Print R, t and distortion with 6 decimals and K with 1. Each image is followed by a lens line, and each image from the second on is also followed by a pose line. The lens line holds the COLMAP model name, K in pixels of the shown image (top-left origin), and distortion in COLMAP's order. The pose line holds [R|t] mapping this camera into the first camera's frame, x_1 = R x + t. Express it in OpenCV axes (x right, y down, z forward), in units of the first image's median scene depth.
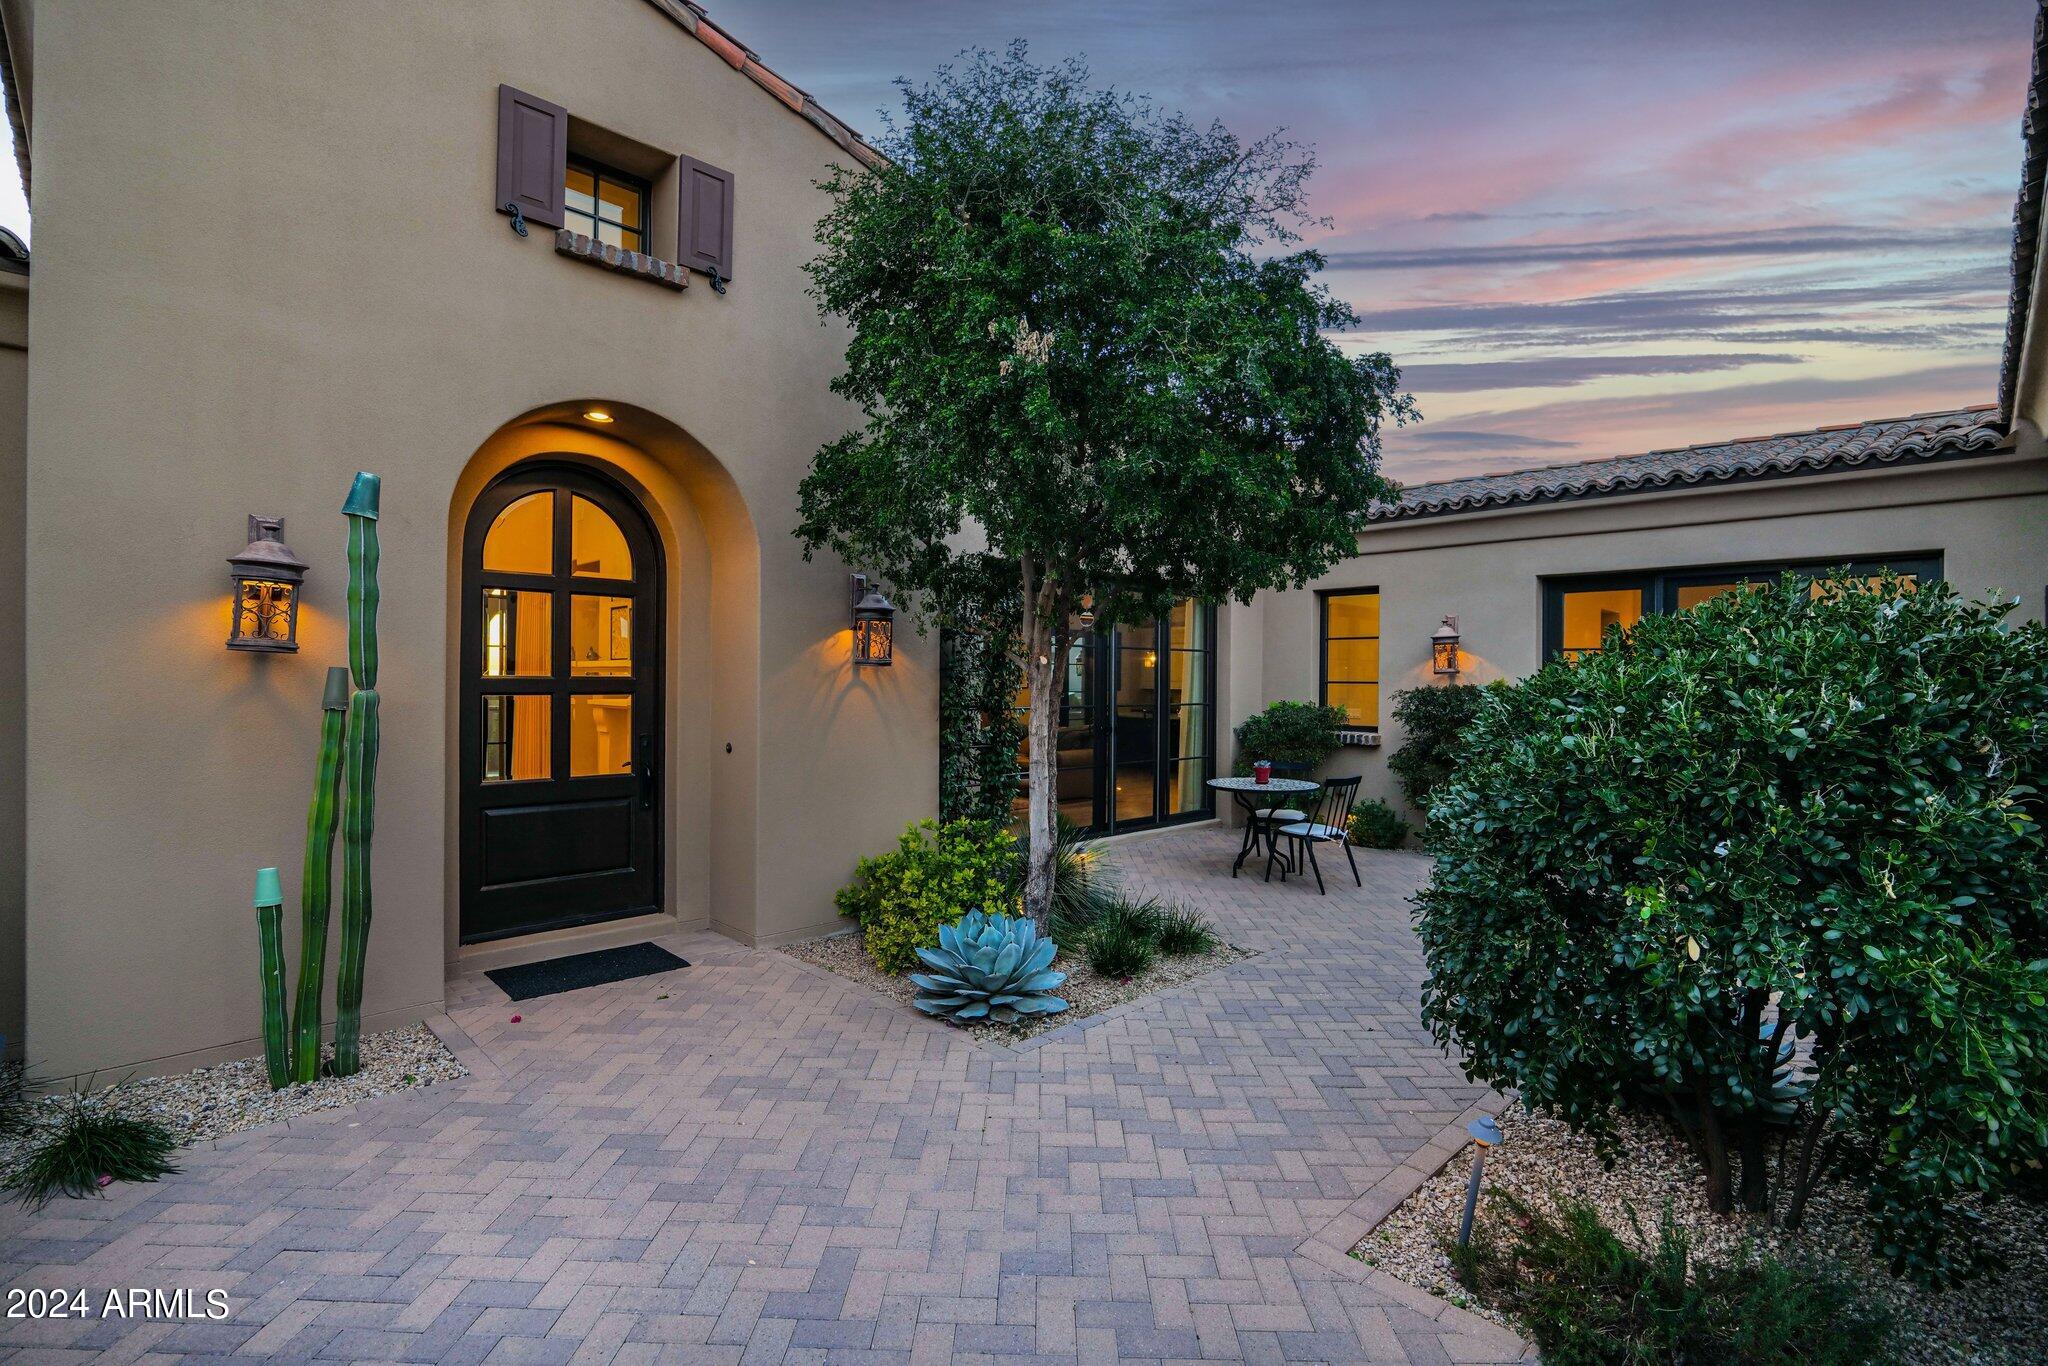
lens RADIAL K [[946.6, 0, 1031.4], [0, 946.6, 680.2], [0, 0, 1]] dist [-0.023126, 0.005110]
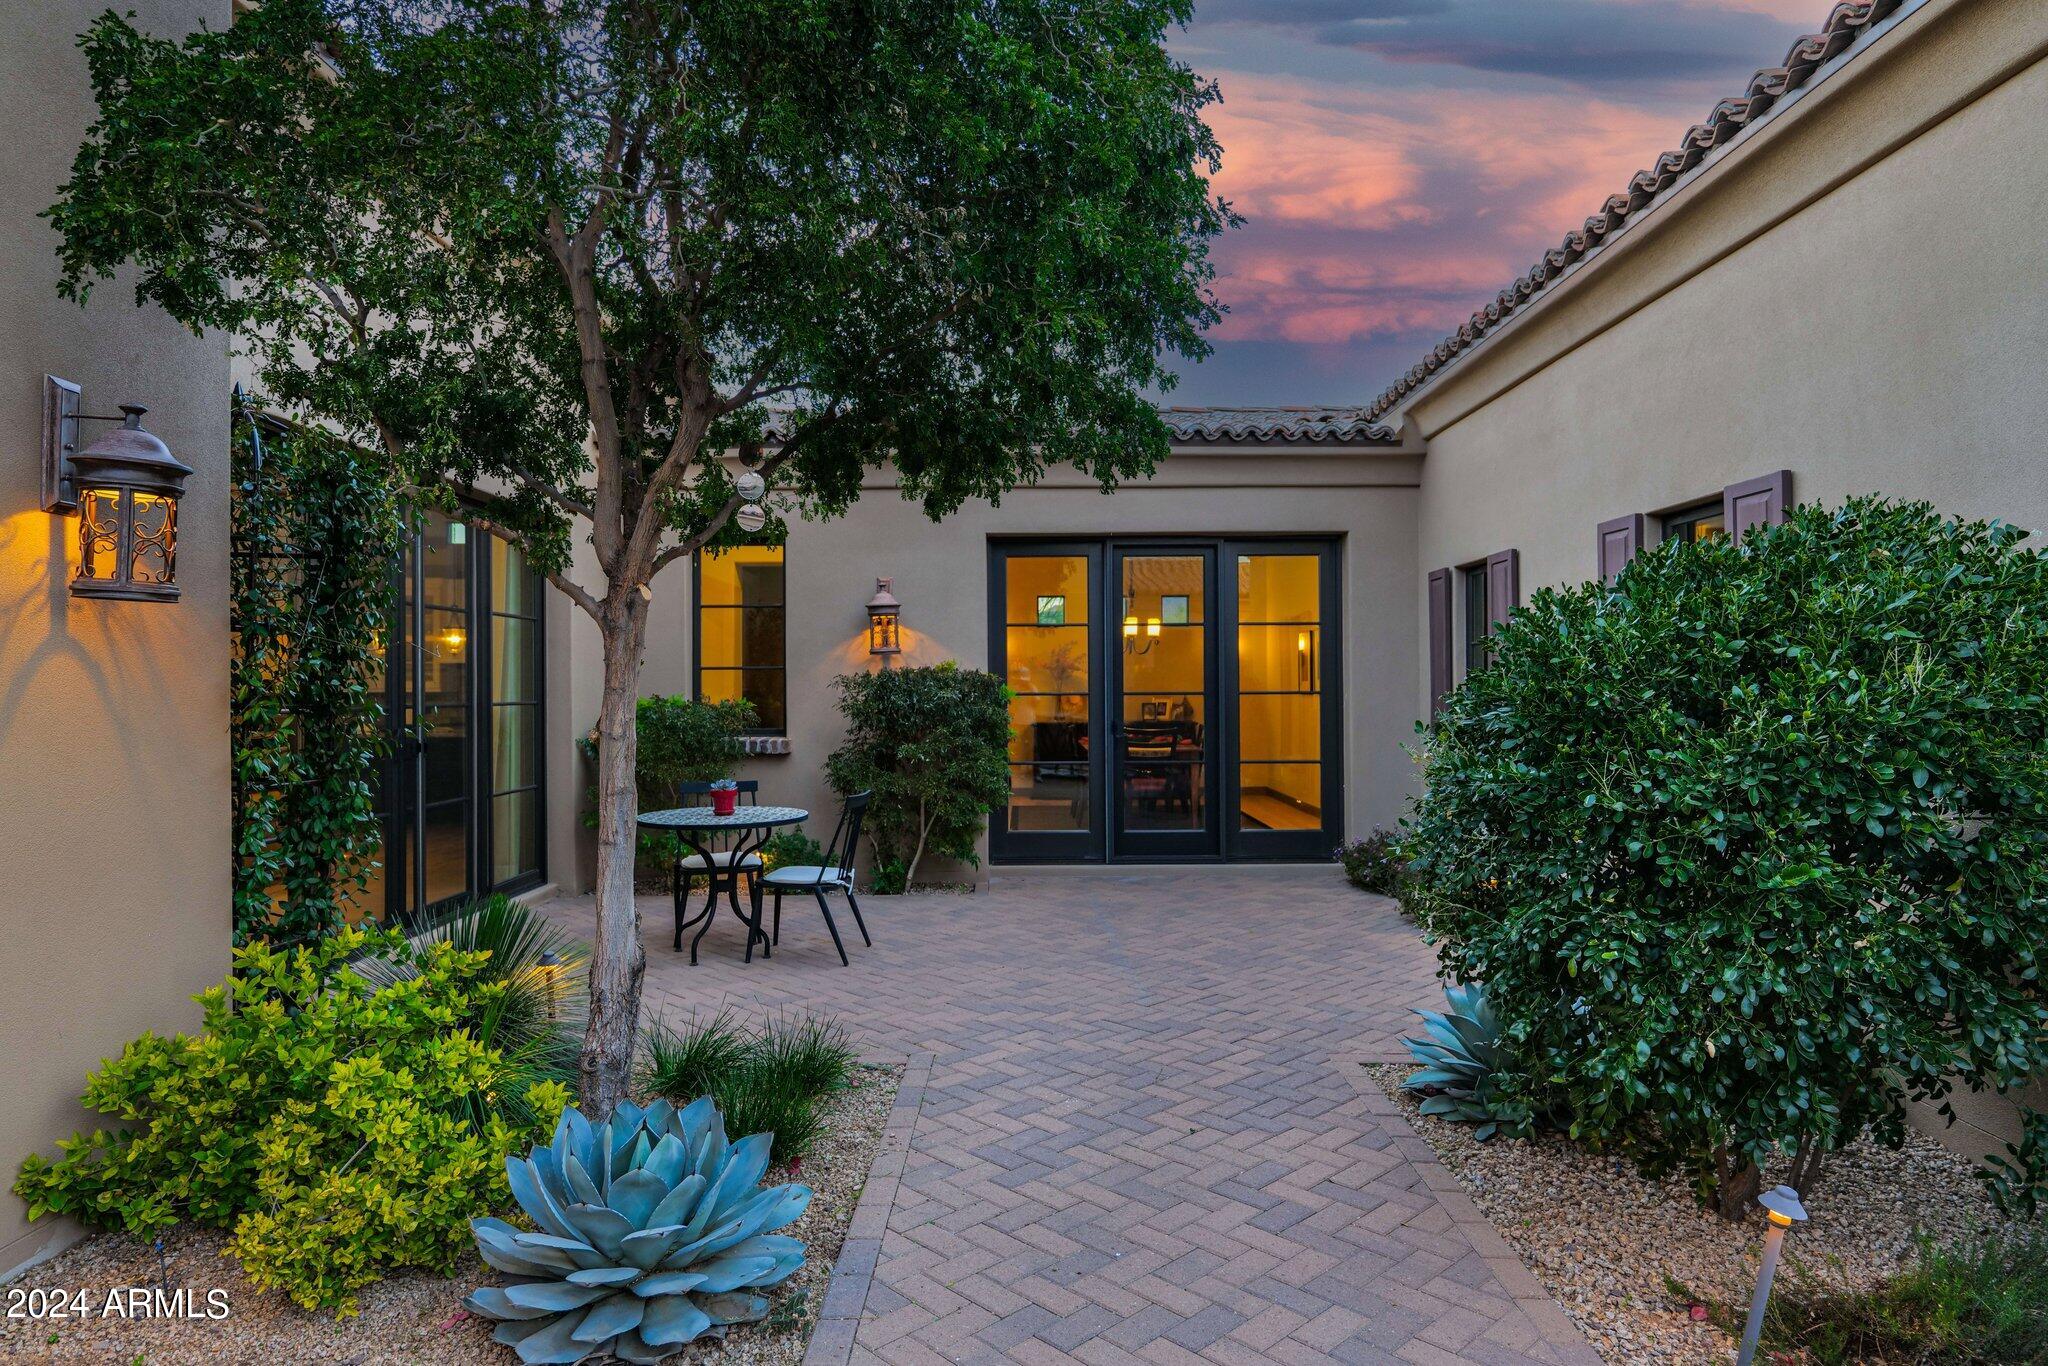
lens RADIAL K [[1203.7, 0, 1024.0], [0, 1203.7, 683.0], [0, 0, 1]] dist [-0.003635, -0.000183]
pose [[0.705846, -0.013108, 0.708244, -0.200214], [0.018270, 0.999833, 0.000297, 0.021529], [-0.708130, 0.012730, 0.705967, 0.258704]]
